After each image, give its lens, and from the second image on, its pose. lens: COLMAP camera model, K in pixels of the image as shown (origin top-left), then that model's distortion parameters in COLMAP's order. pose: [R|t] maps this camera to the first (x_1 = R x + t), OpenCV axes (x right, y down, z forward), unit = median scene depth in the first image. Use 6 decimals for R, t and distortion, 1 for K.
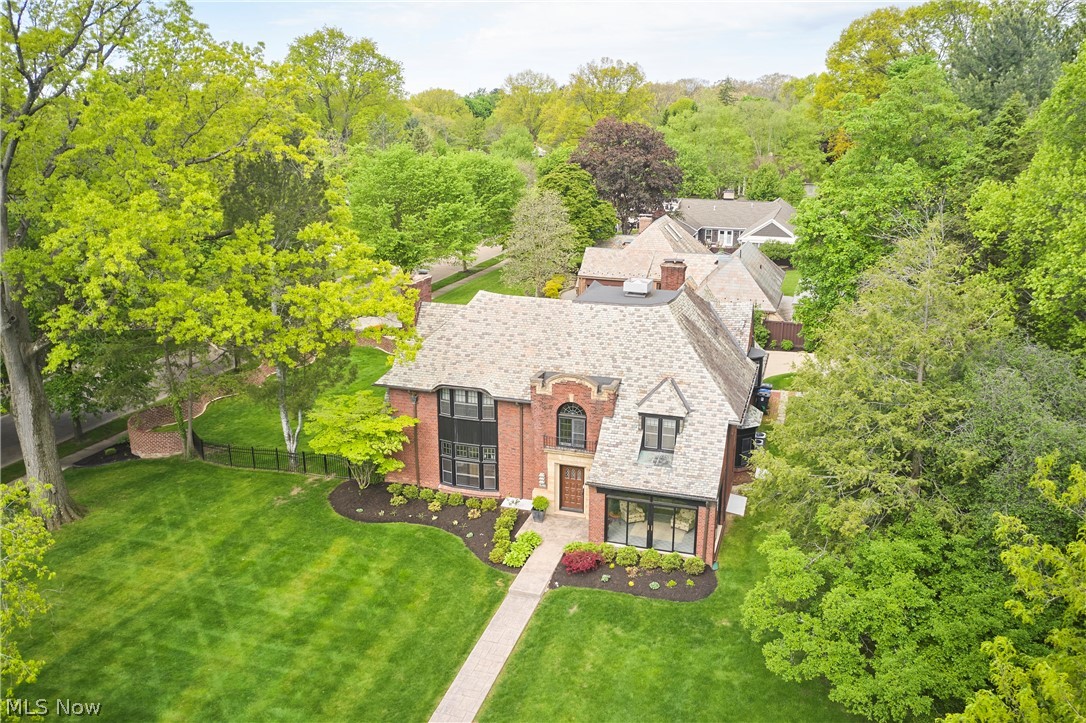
lens RADIAL K [[869.0, 0, 544.3], [0, 869.0, 360.4], [0, 0, 1]] dist [-0.010243, 0.008447]
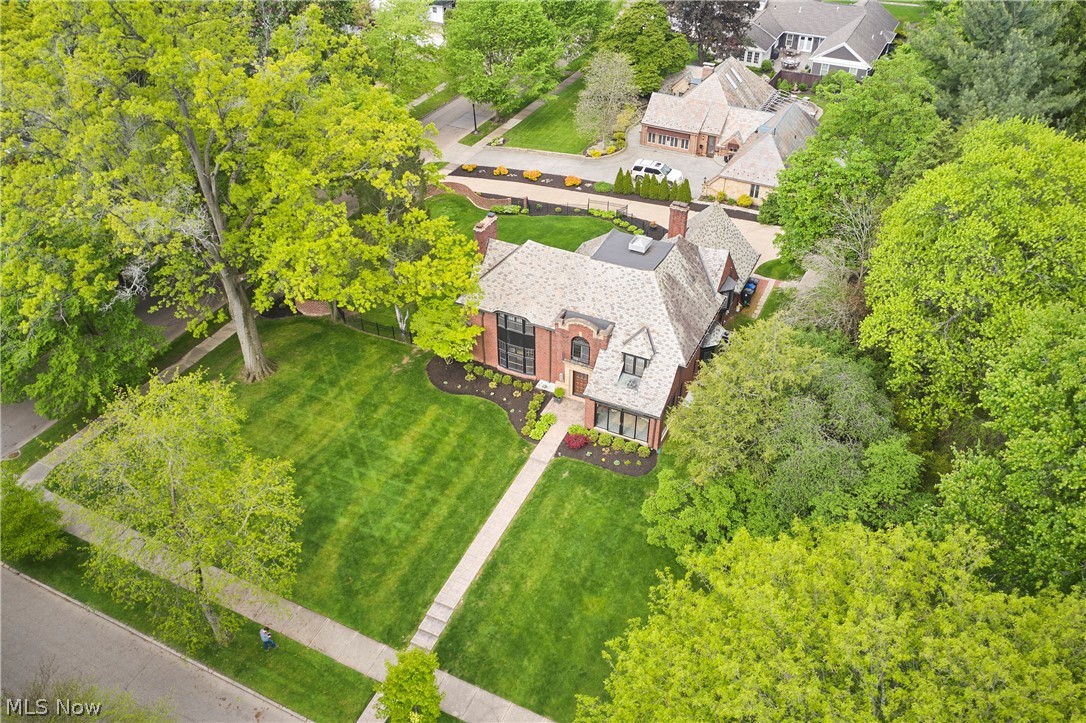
lens RADIAL K [[869.0, 0, 544.7], [0, 869.0, 365.7], [0, 0, 1]] dist [-0.010243, 0.008447]
pose [[0.990374, 0.083038, -0.110746, 0.143766], [-0.037341, 0.930688, 0.363904, -0.462071], [0.133288, -0.356265, 0.924829, -0.438414]]
